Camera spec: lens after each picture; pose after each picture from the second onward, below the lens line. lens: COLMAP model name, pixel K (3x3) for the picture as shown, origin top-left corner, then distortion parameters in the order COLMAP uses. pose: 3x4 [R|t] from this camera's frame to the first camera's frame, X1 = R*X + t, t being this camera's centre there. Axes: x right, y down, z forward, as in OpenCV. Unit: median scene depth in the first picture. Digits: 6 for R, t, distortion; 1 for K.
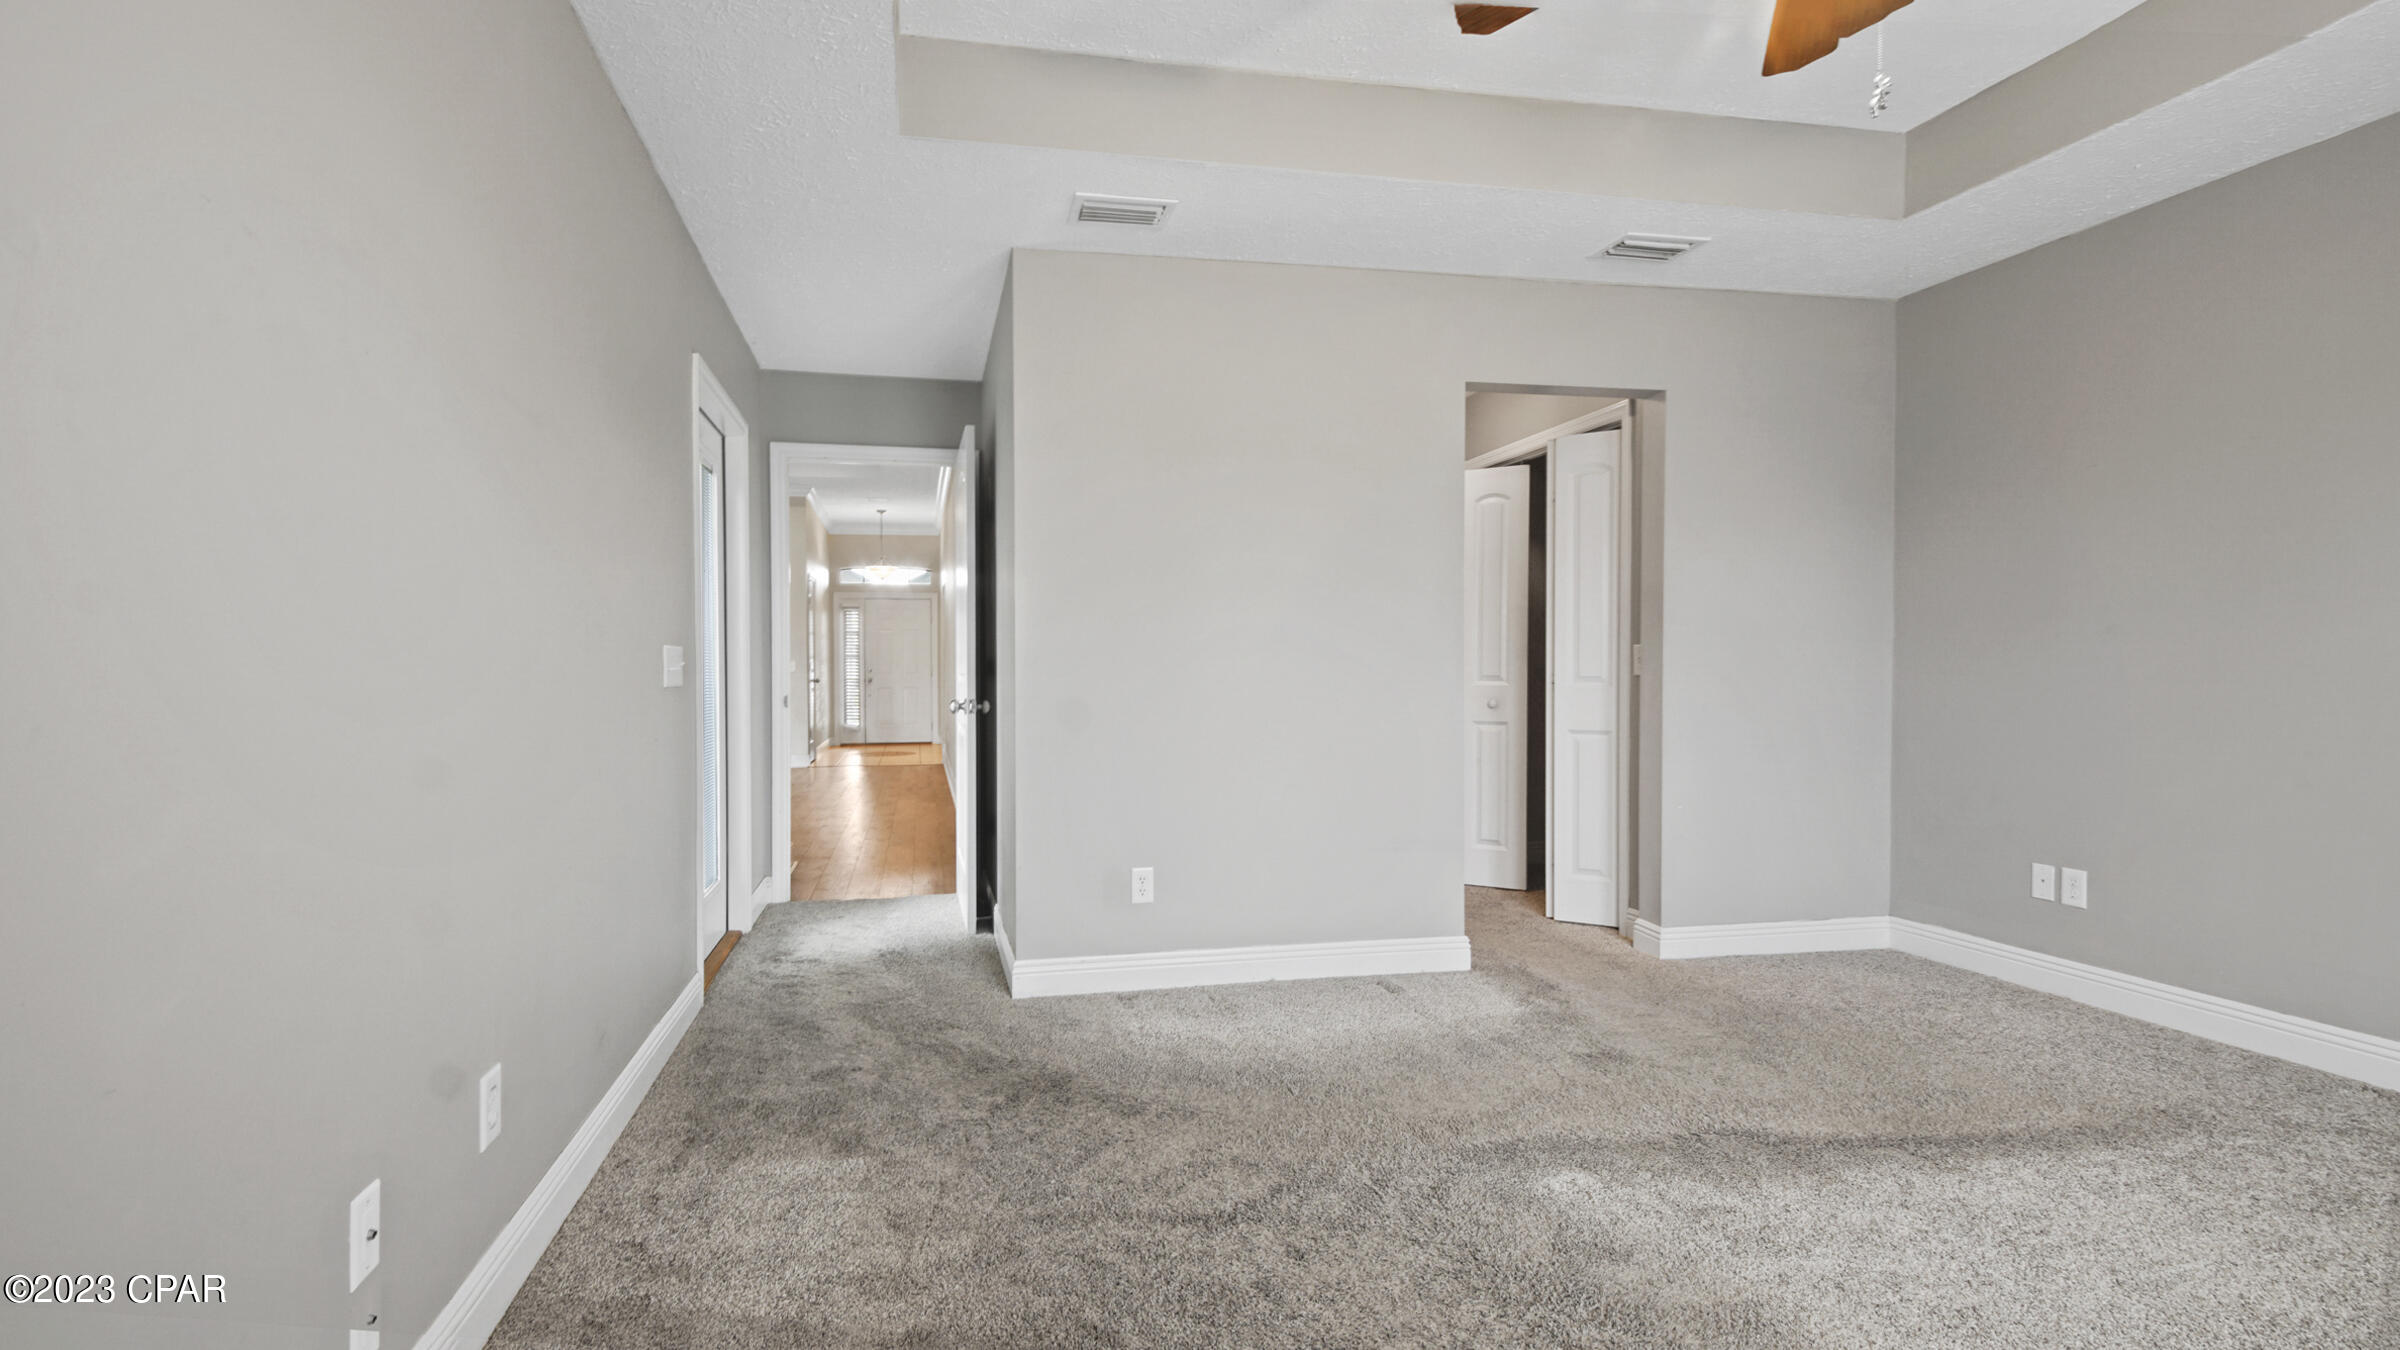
lens RADIAL K [[1091.6, 0, 1187.0], [0, 1091.6, 666.9], [0, 0, 1]] dist [0.014851, -0.000017]
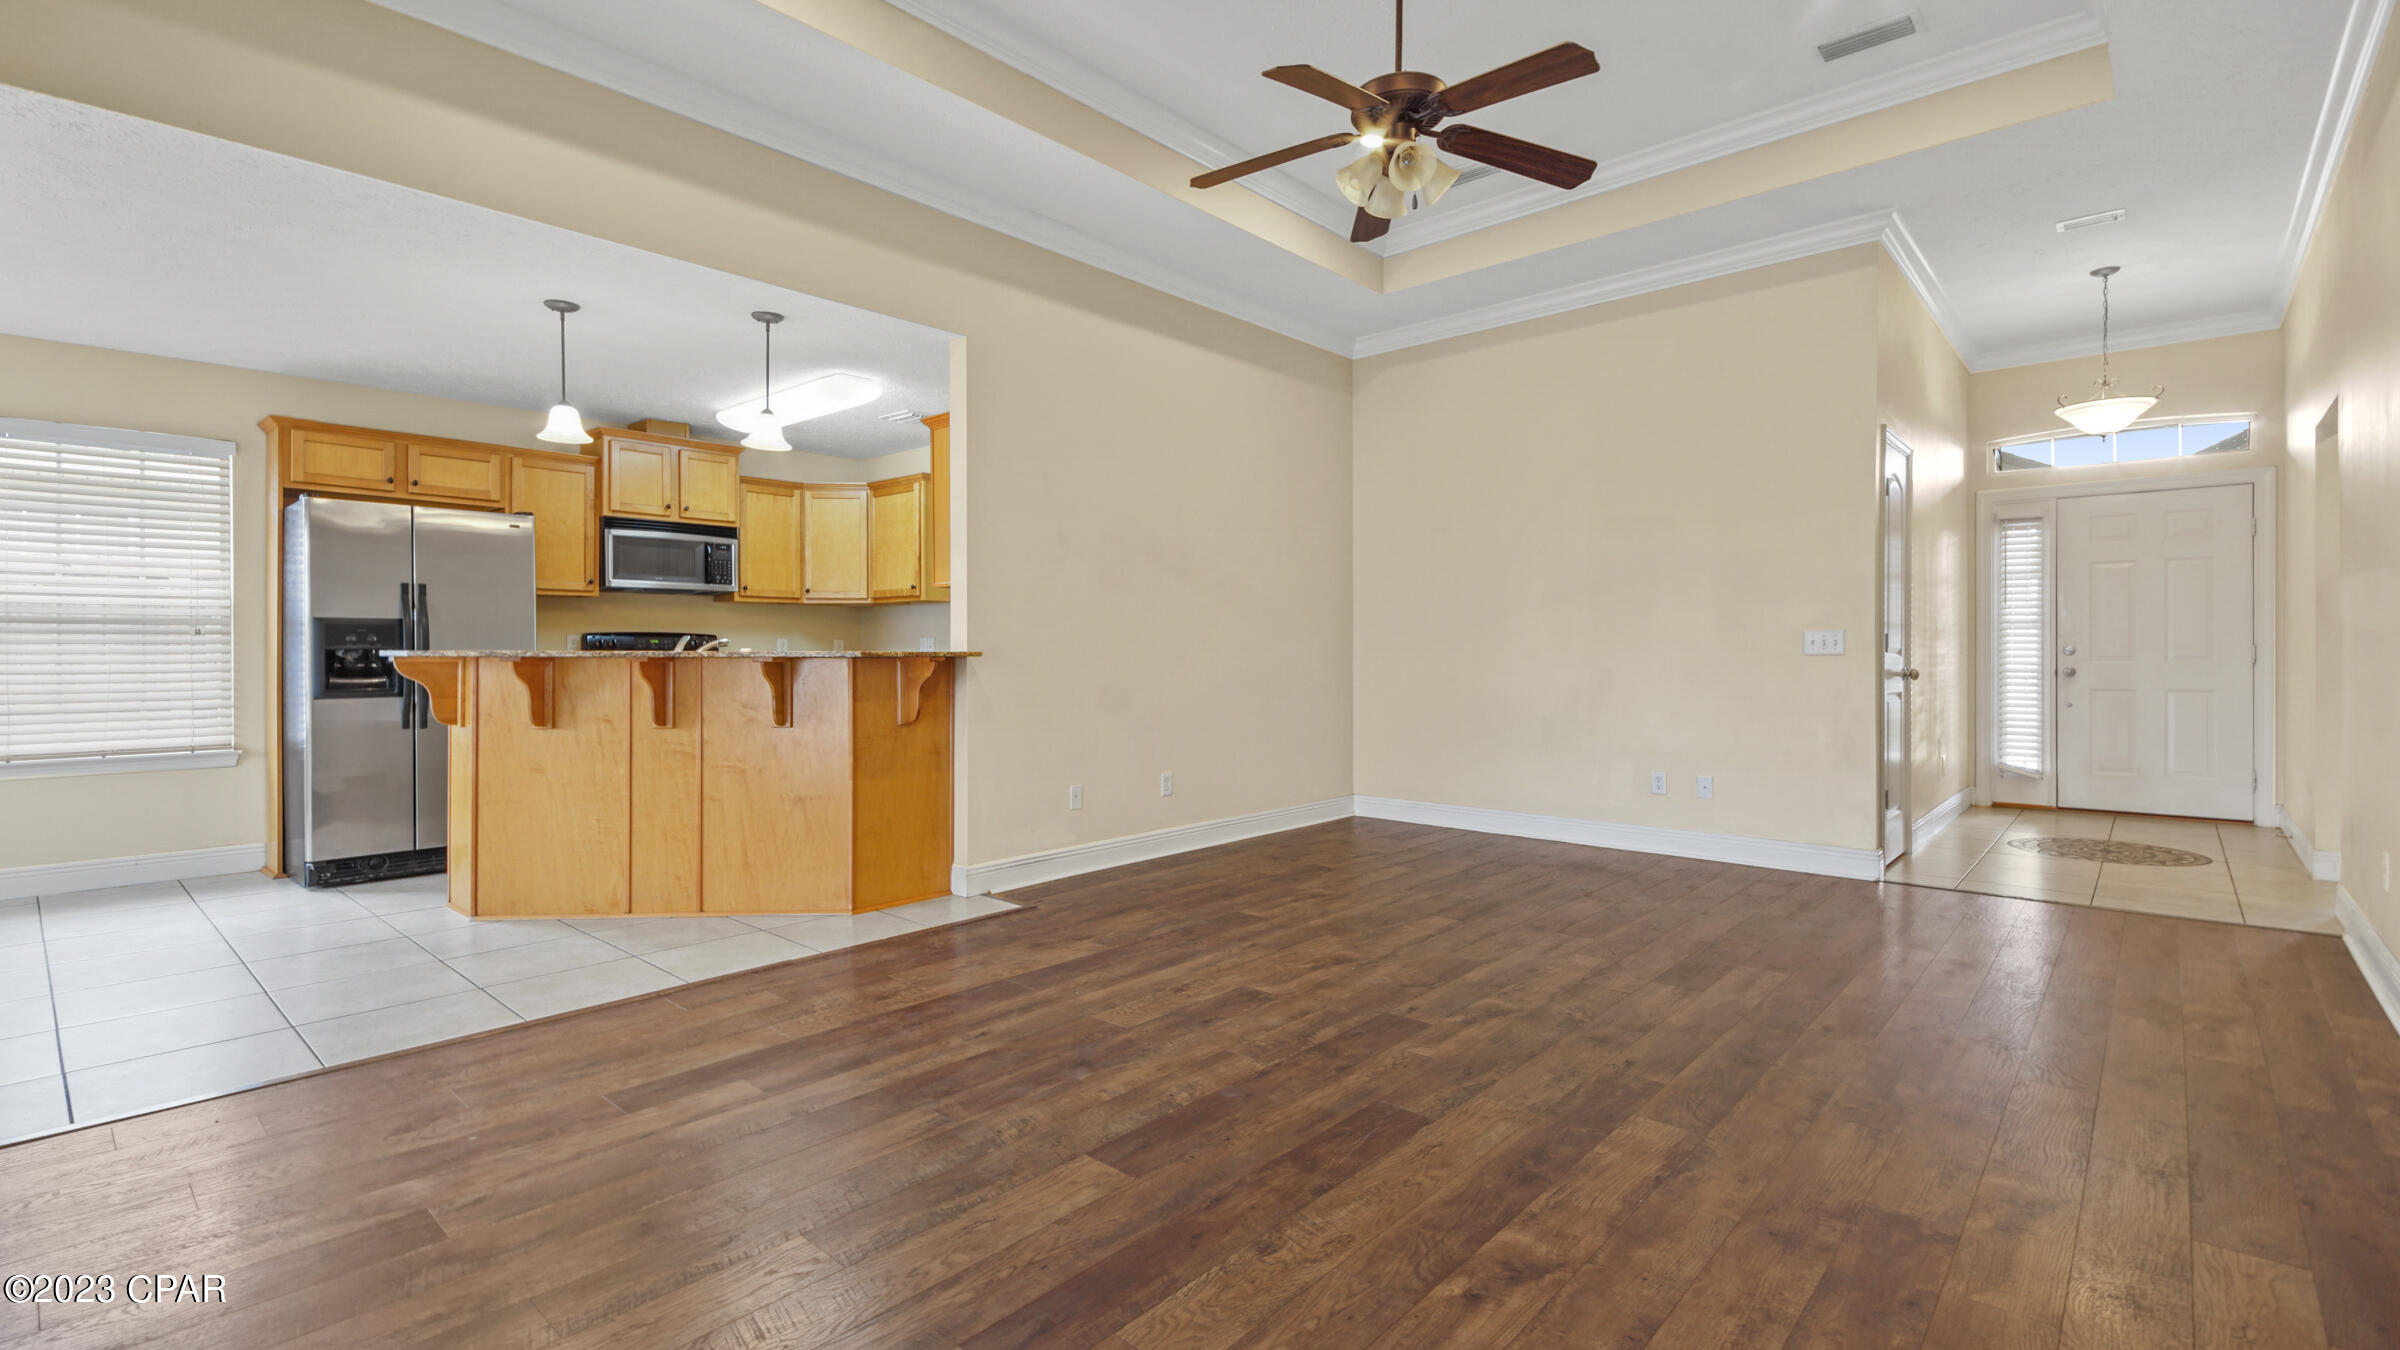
lens RADIAL K [[1091.6, 0, 1182.9], [0, 1091.6, 670.0], [0, 0, 1]] dist [0.014851, -0.000017]
pose [[0.570527, 0.008998, -0.821230, -0.123571], [0.002517, 0.999916, 0.012704, 0.004444], [0.821275, -0.009315, 0.570457, 0.436036]]
